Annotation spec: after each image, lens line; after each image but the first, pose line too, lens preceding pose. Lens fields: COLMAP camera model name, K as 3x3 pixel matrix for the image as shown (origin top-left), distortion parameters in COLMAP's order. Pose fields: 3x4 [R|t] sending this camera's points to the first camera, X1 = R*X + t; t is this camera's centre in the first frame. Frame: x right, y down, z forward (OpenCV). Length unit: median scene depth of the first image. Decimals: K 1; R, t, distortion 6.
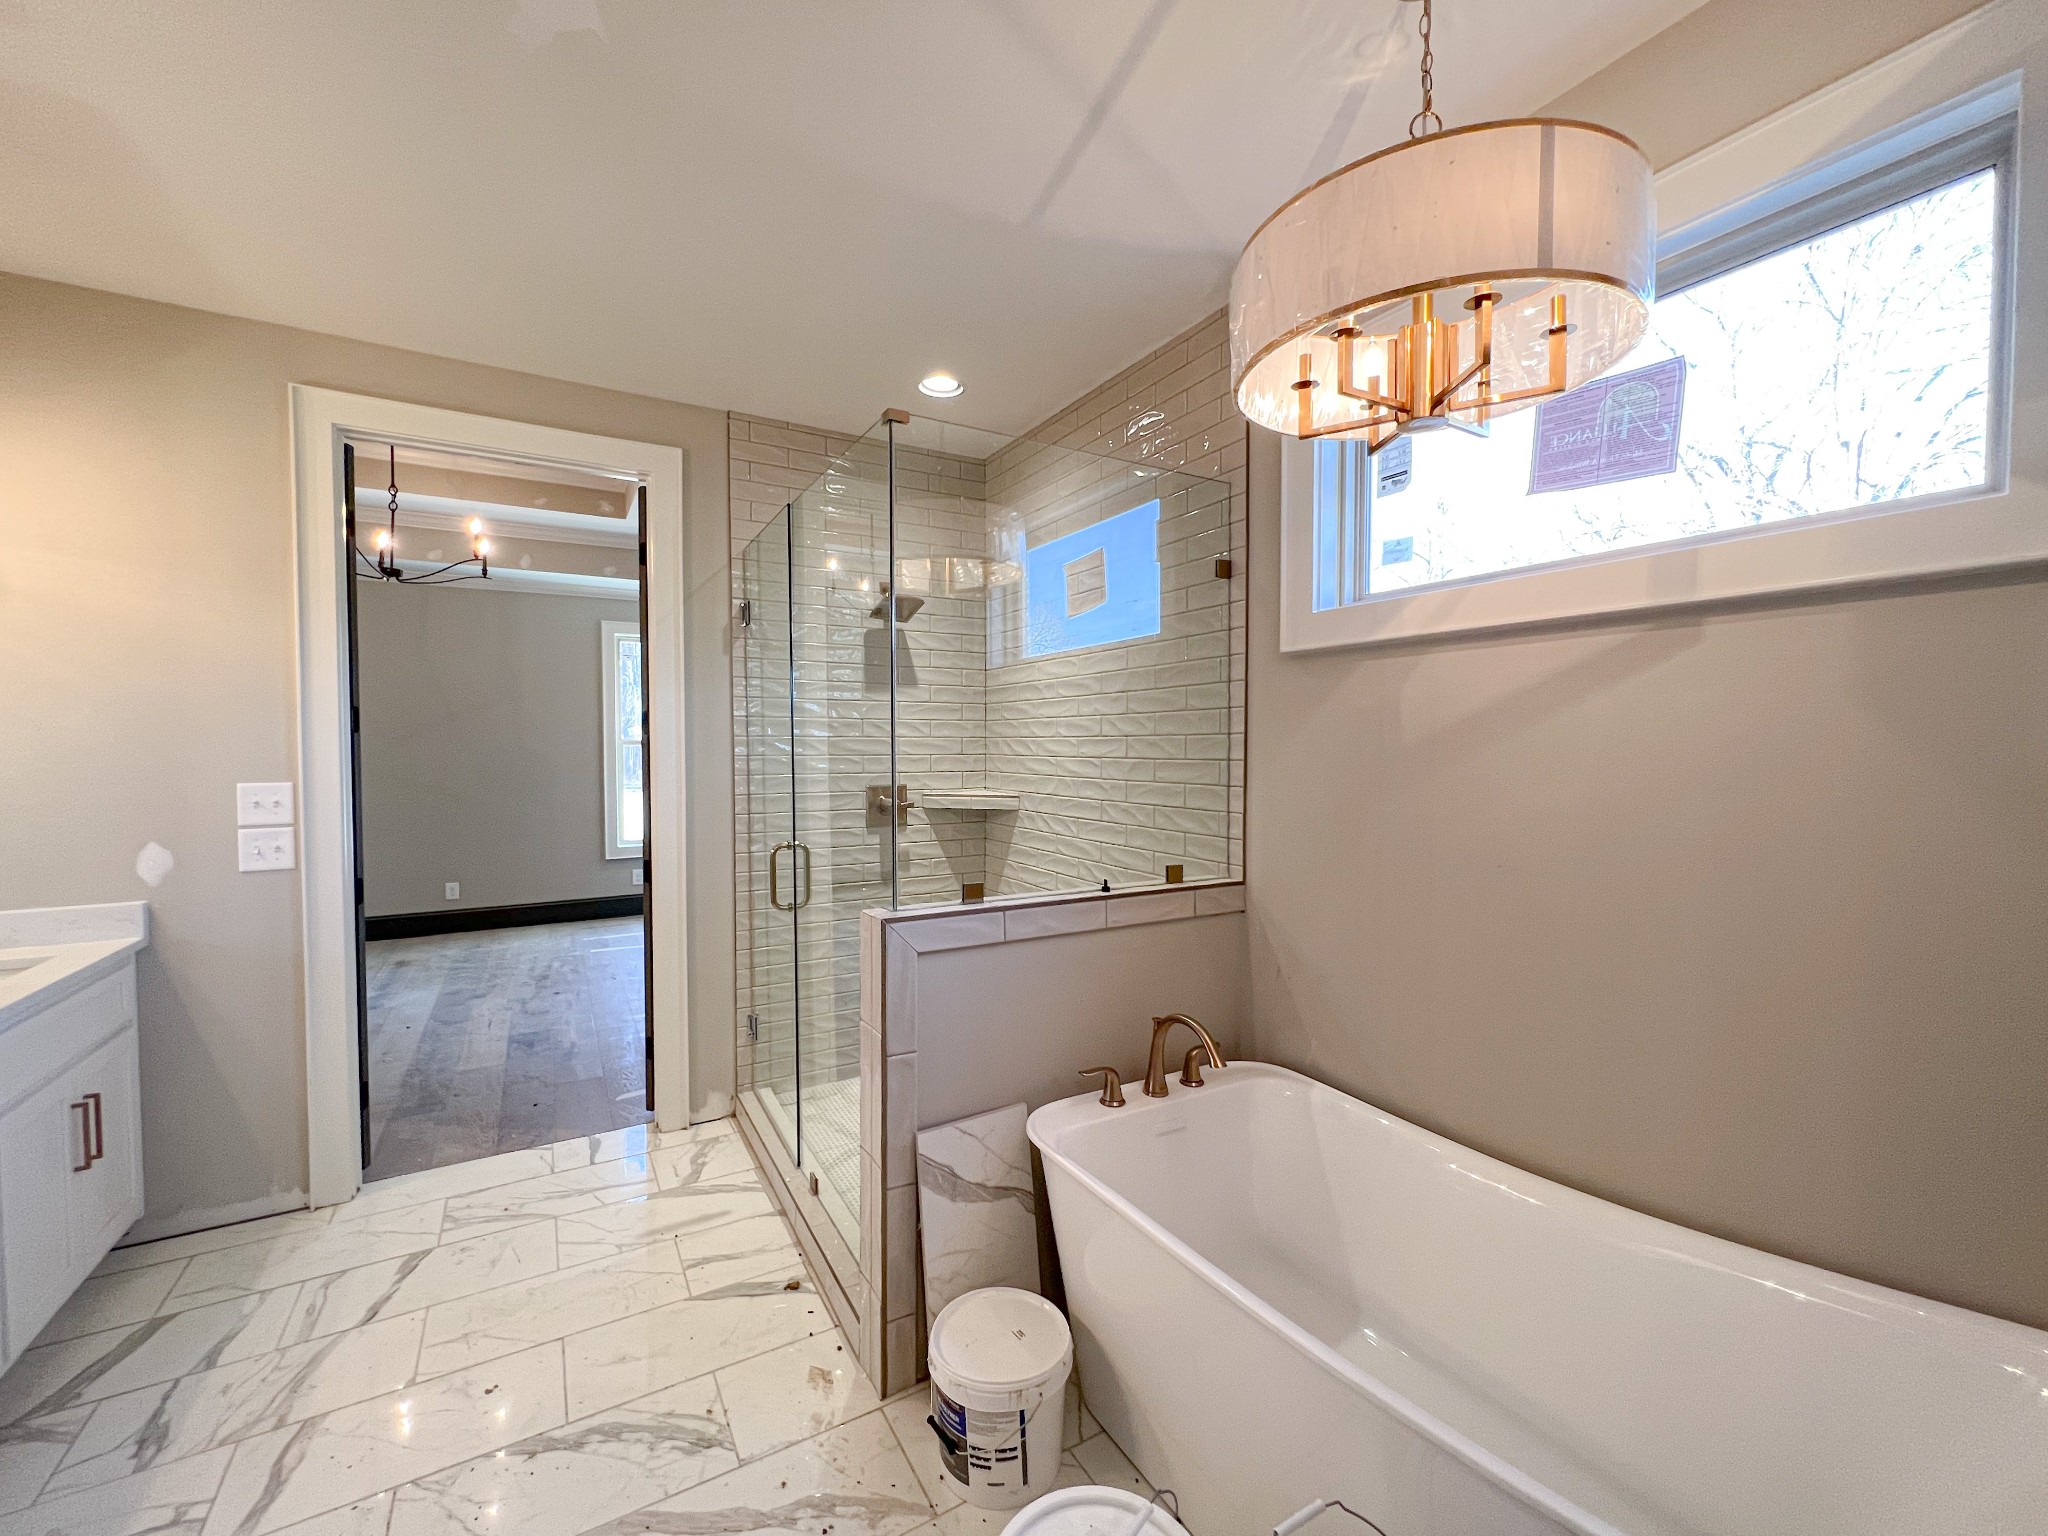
lens RADIAL K [[823.9, 0, 1024.2], [0, 823.9, 770.1], [0, 0, 1]] dist [-0.000751, -0.000056]
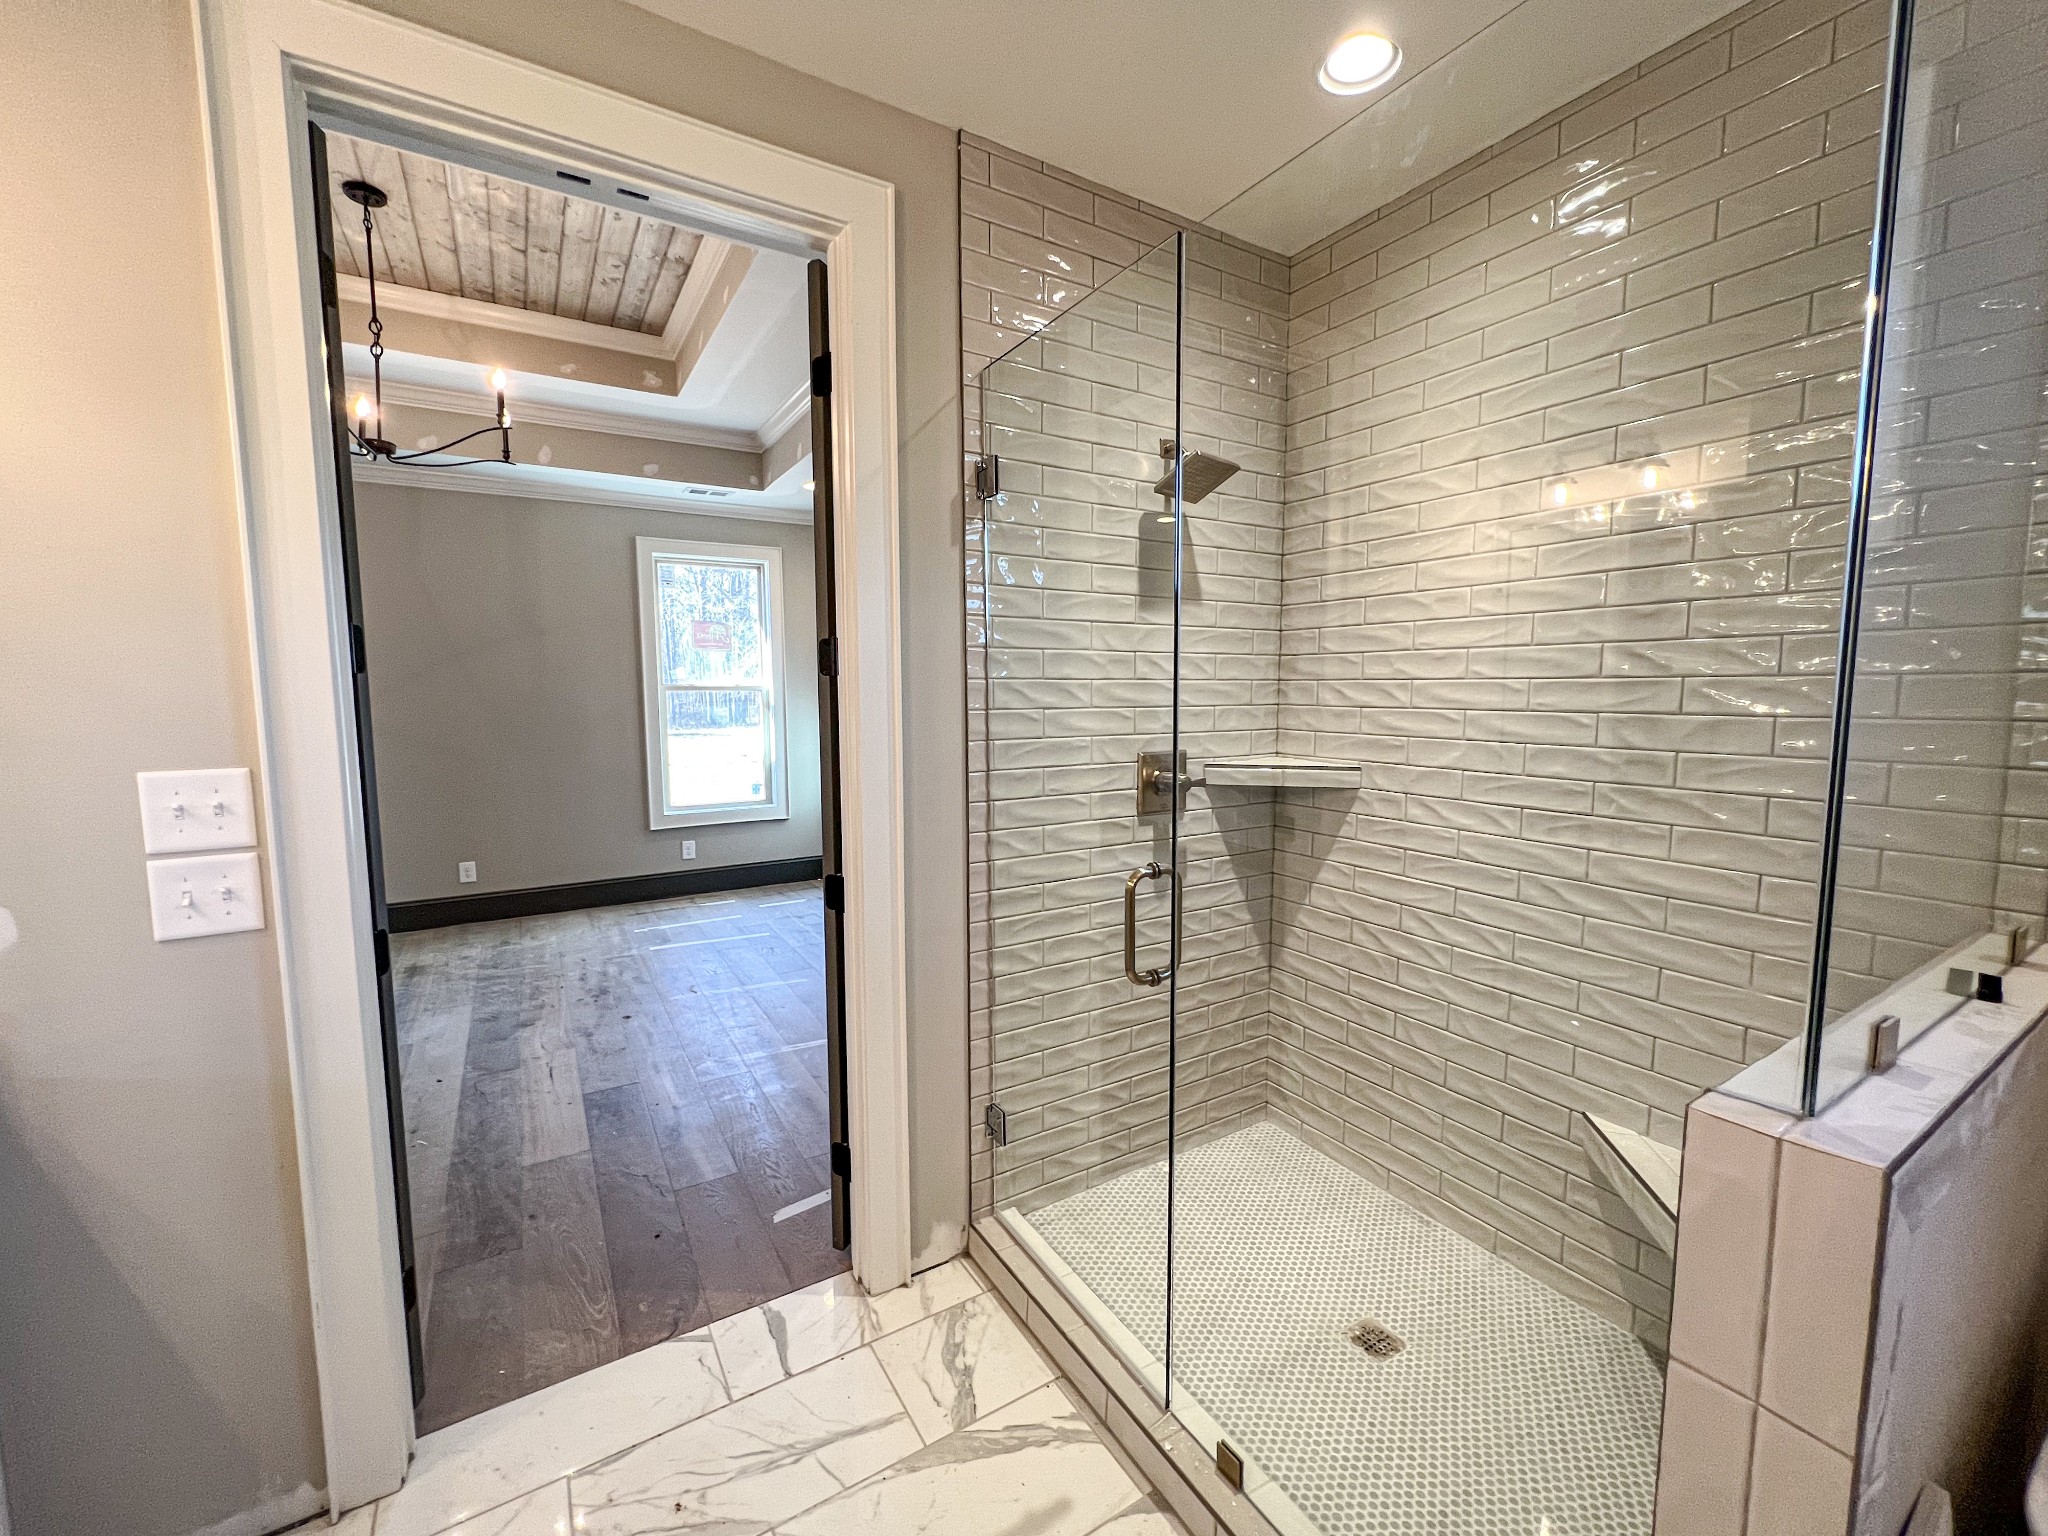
lens RADIAL K [[818.7, 0, 1024.0], [0, 818.7, 768.0], [0, 0, 1]] dist [-0.002056, 0.000403]
pose [[0.999709, -0.005239, 0.023557, -0.301975], [0.003663, 0.997782, 0.066461, -0.013554], [-0.023853, -0.066356, 0.997511, 0.348036]]
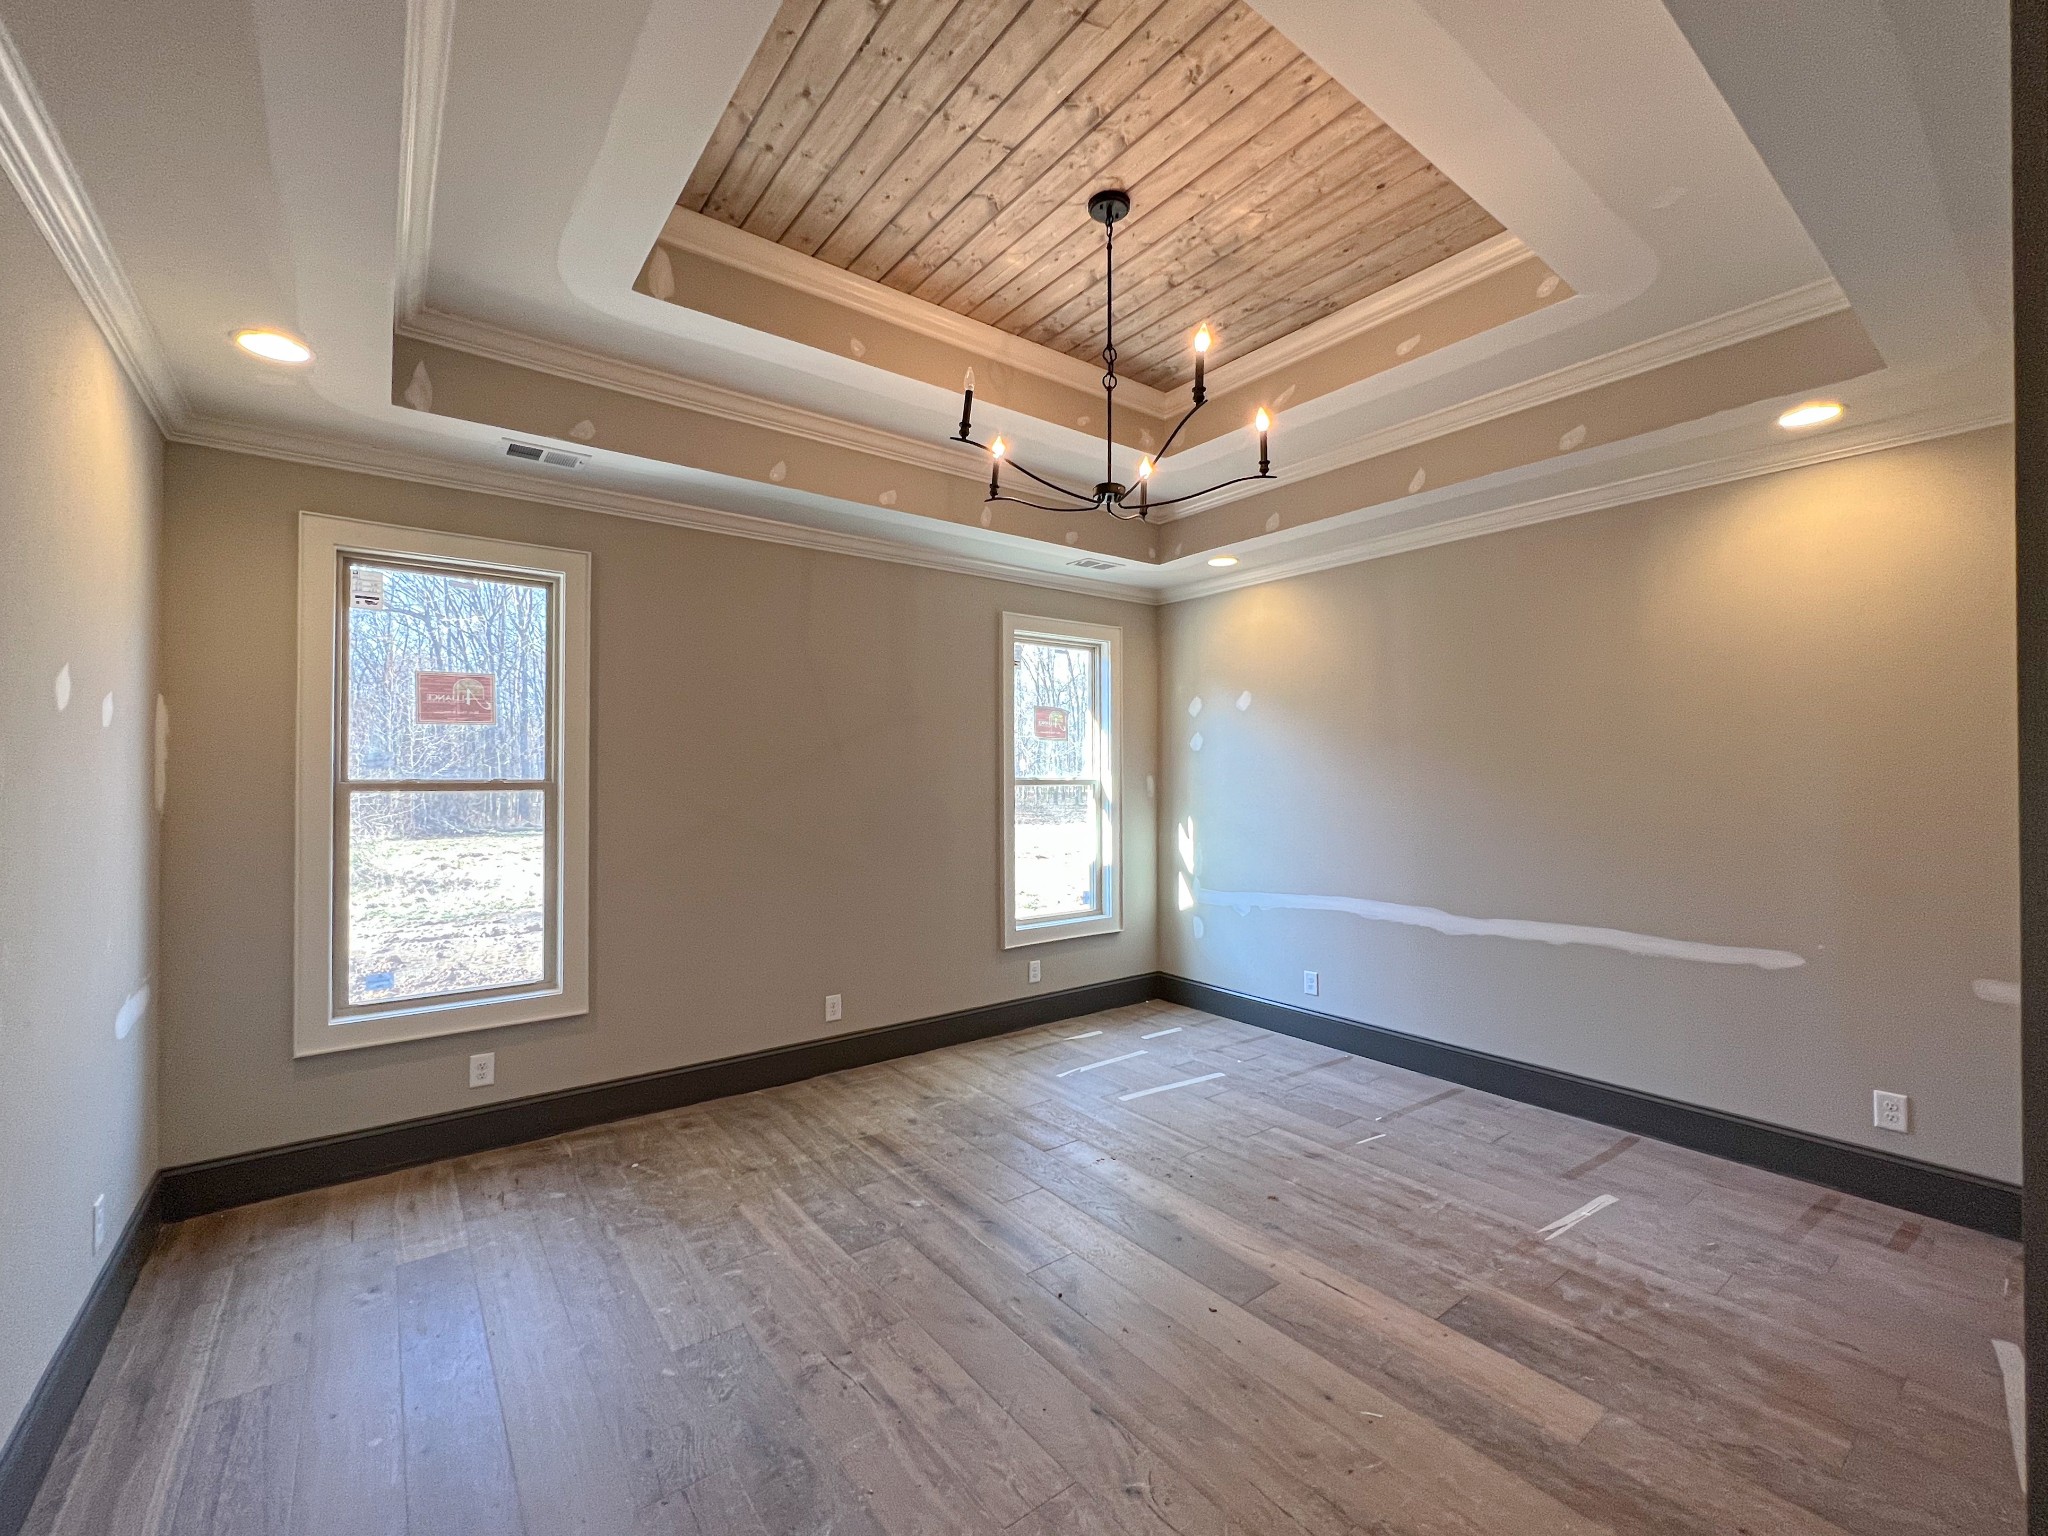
lens RADIAL K [[849.2, 0, 1024.0], [0, 849.2, 768.0], [0, 0, 1]] dist [0.000311, 0.000183]
pose [[0.991898, -0.001080, 0.127031, -1.163951], [0.006601, 0.999051, -0.043050, -0.028155], [-0.126864, 0.043540, 0.990964, 0.546889]]
